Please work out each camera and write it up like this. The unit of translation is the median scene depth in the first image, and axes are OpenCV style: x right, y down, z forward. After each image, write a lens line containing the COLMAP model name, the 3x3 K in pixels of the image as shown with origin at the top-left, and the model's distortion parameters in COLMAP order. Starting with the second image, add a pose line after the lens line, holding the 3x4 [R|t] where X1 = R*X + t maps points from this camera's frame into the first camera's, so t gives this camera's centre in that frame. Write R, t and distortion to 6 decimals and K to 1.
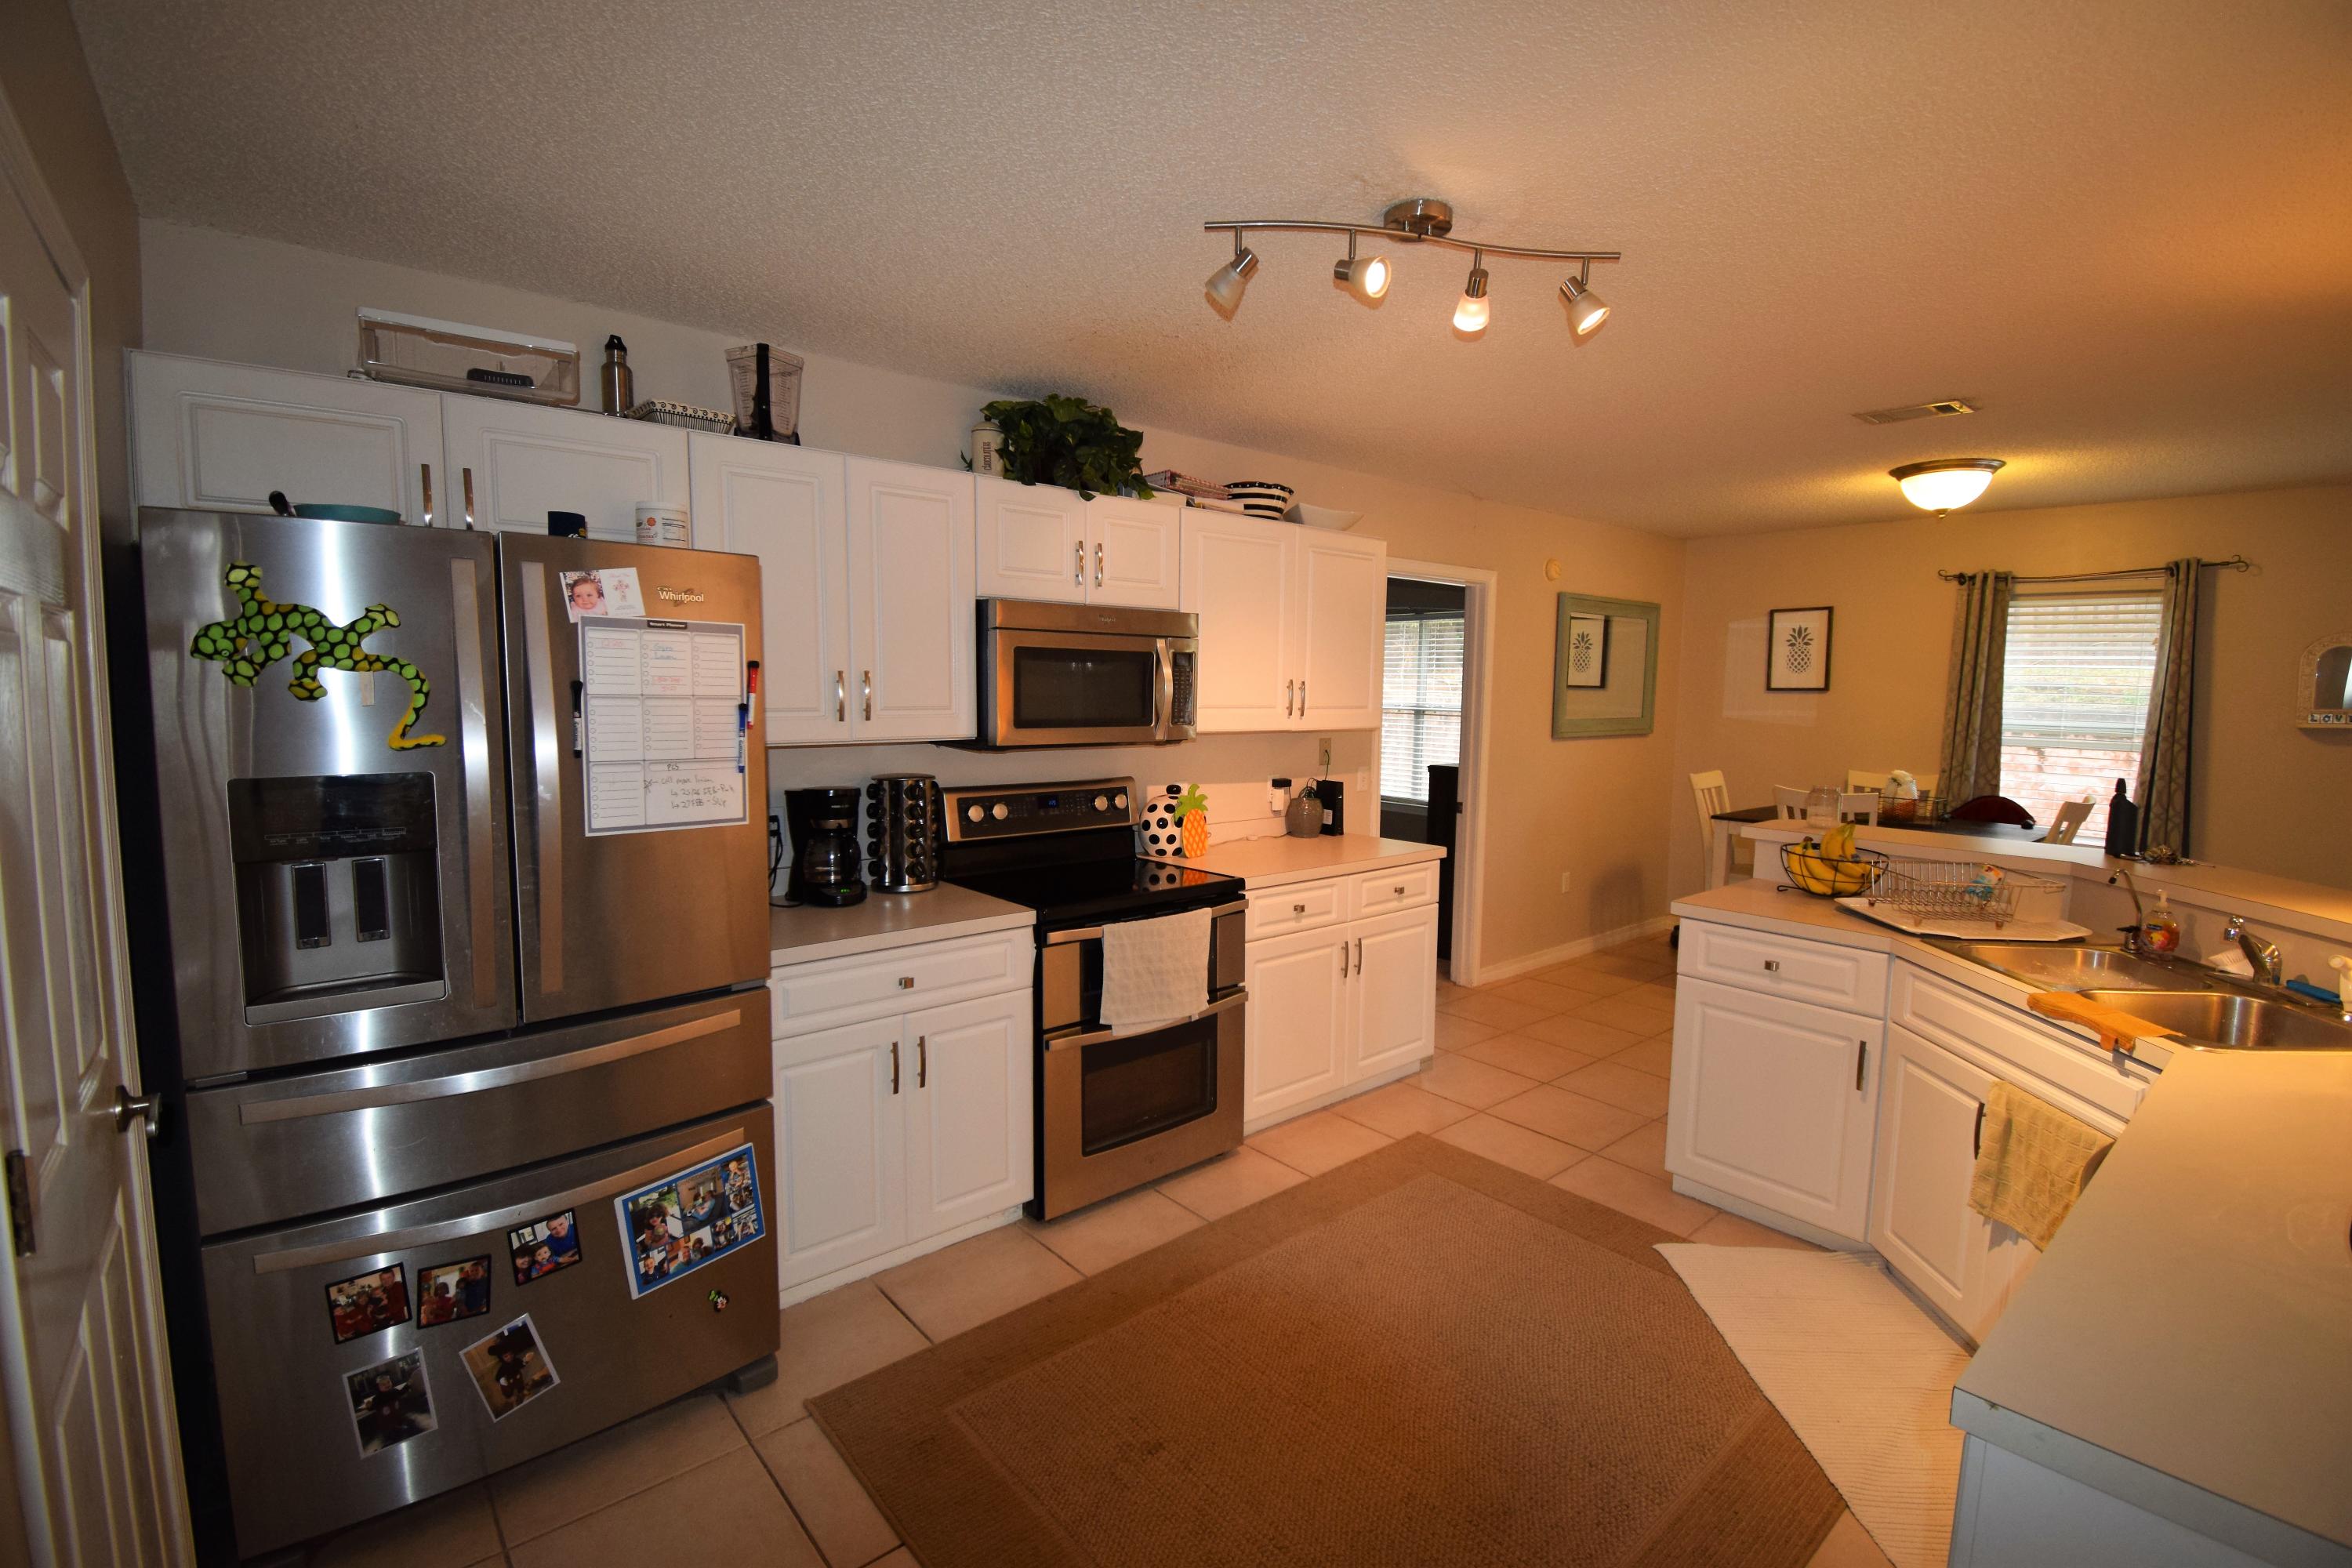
lens RADIAL K [[1015.7, 0, 1190.5], [0, 1015.7, 780.3], [0, 0, 1]] dist [-0.016126, -0.000352]
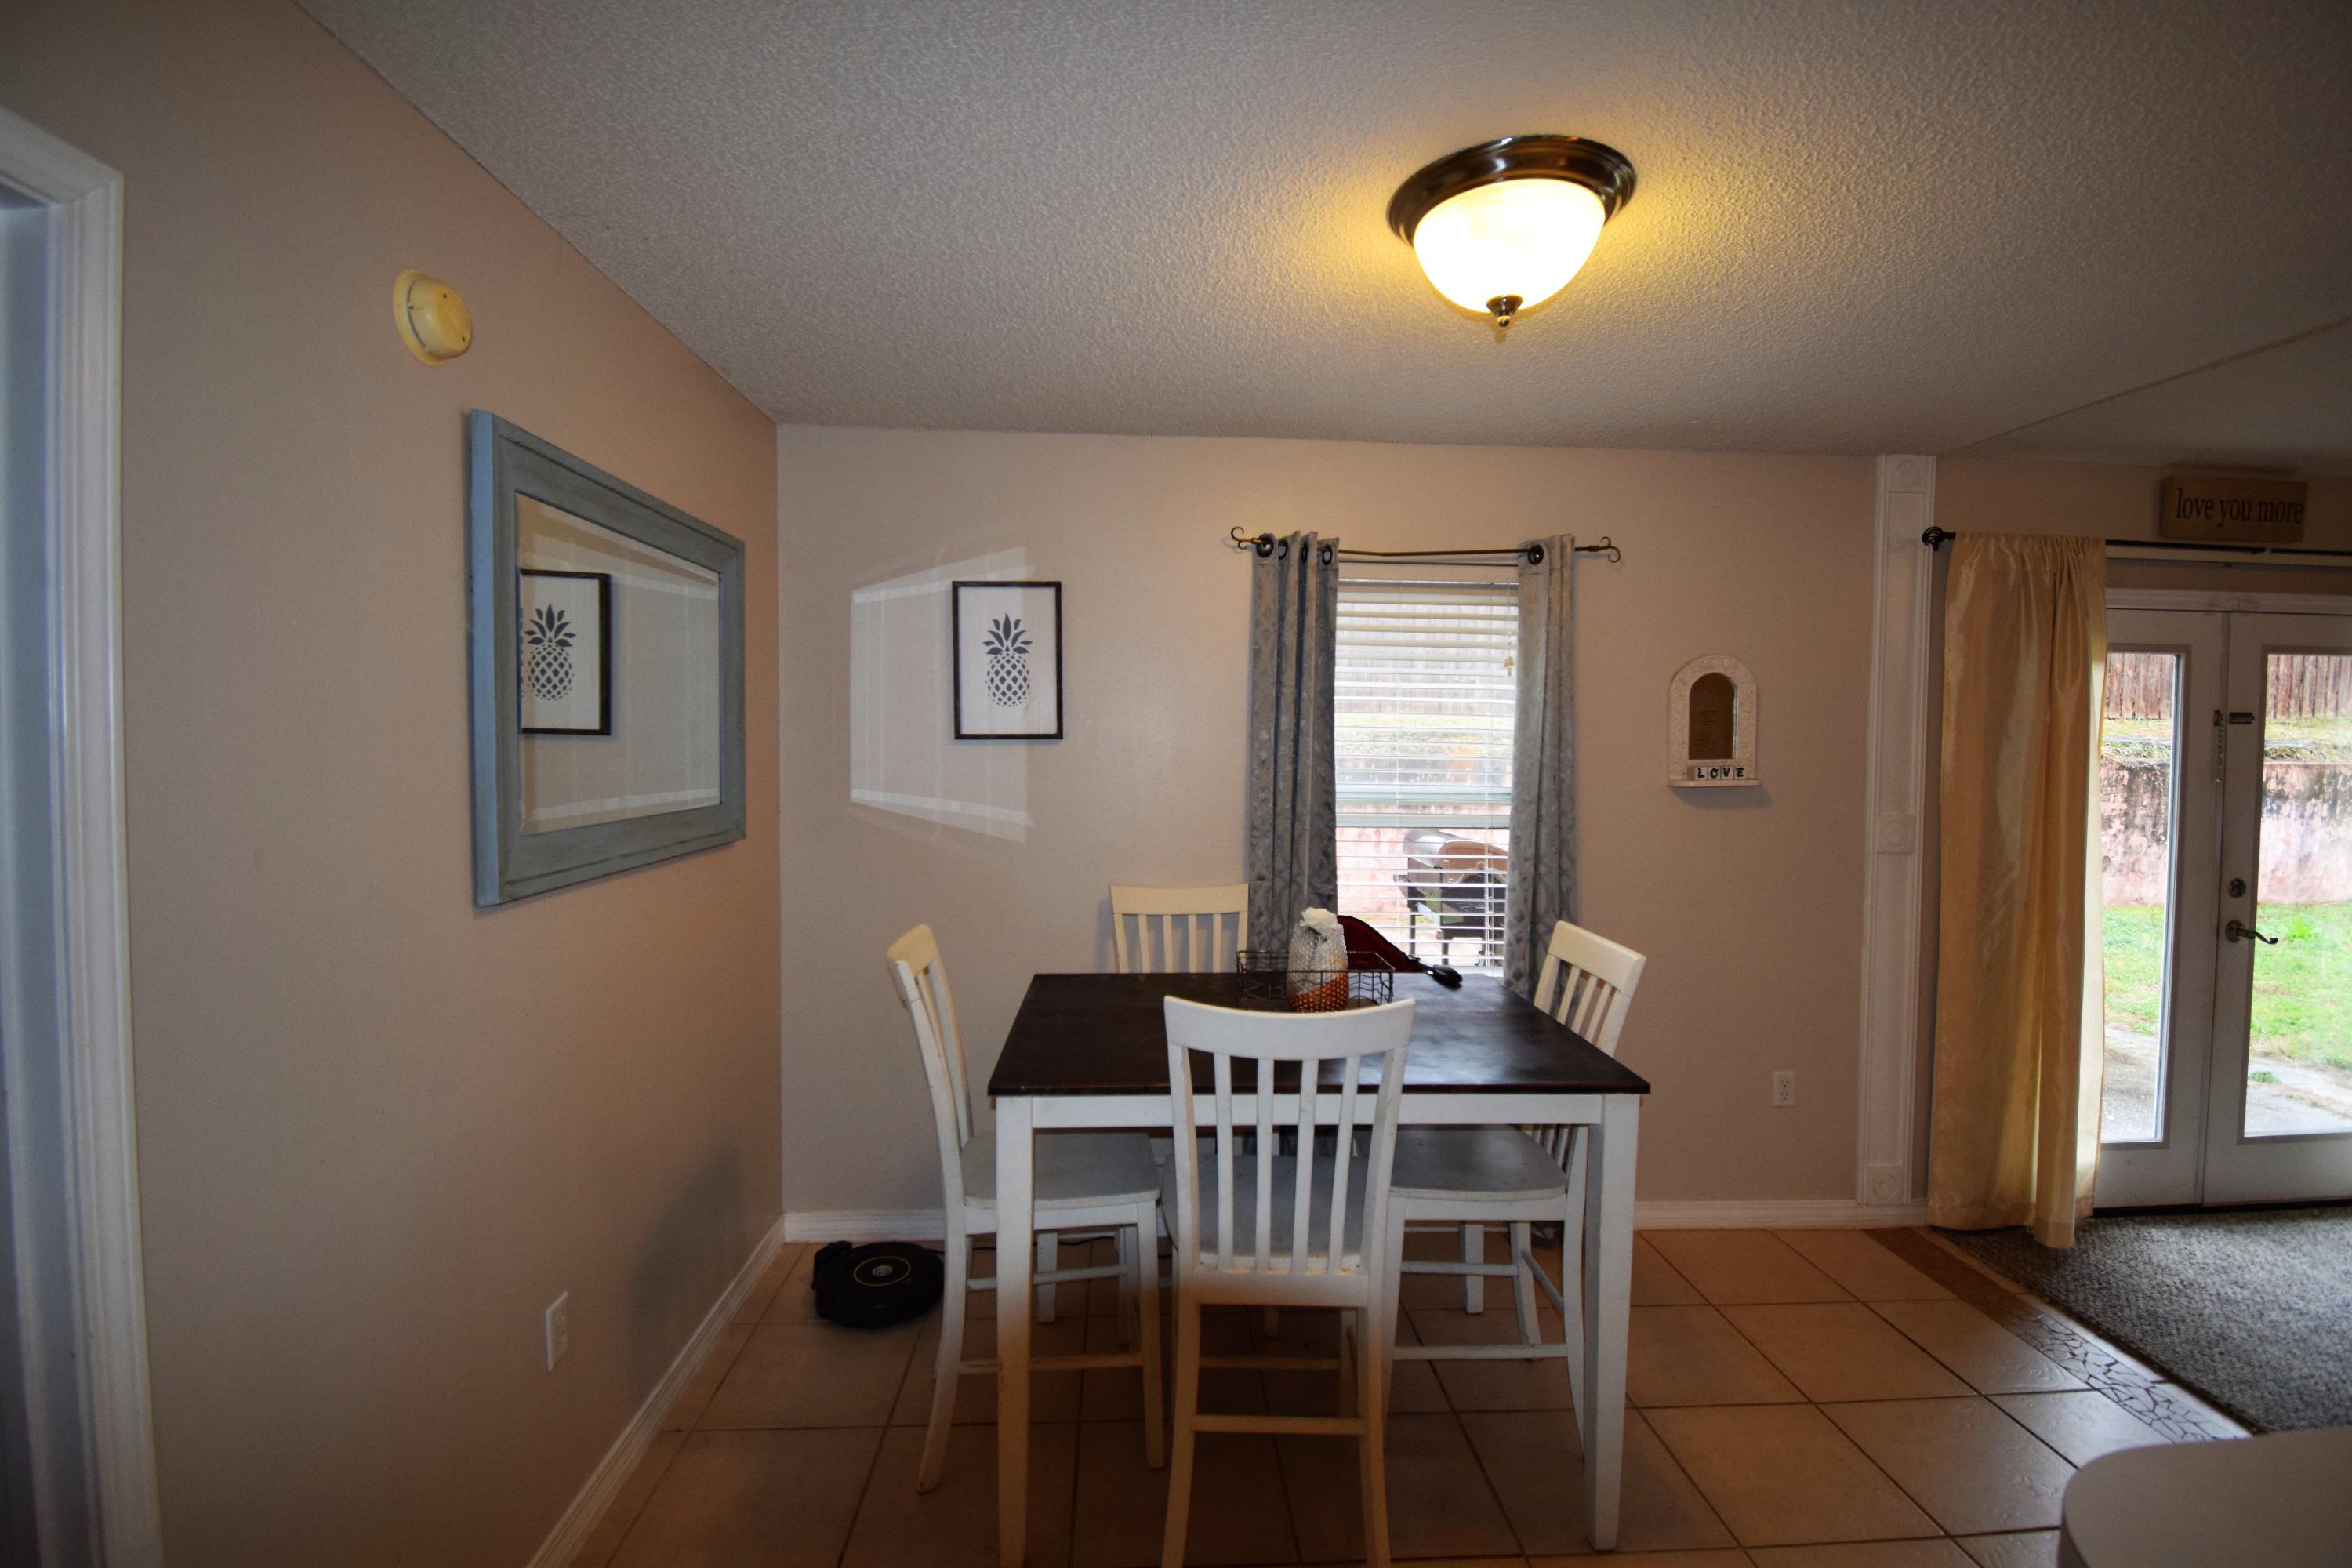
lens RADIAL K [[1015.7, 0, 1190.5], [0, 1015.7, 780.3], [0, 0, 1]] dist [-0.016126, -0.000352]
pose [[0.604402, -0.033396, 0.795979, 0.266981], [0.072182, 0.997307, -0.012967, -0.060047], [-0.793403, 0.065293, 0.605185, 0.678555]]
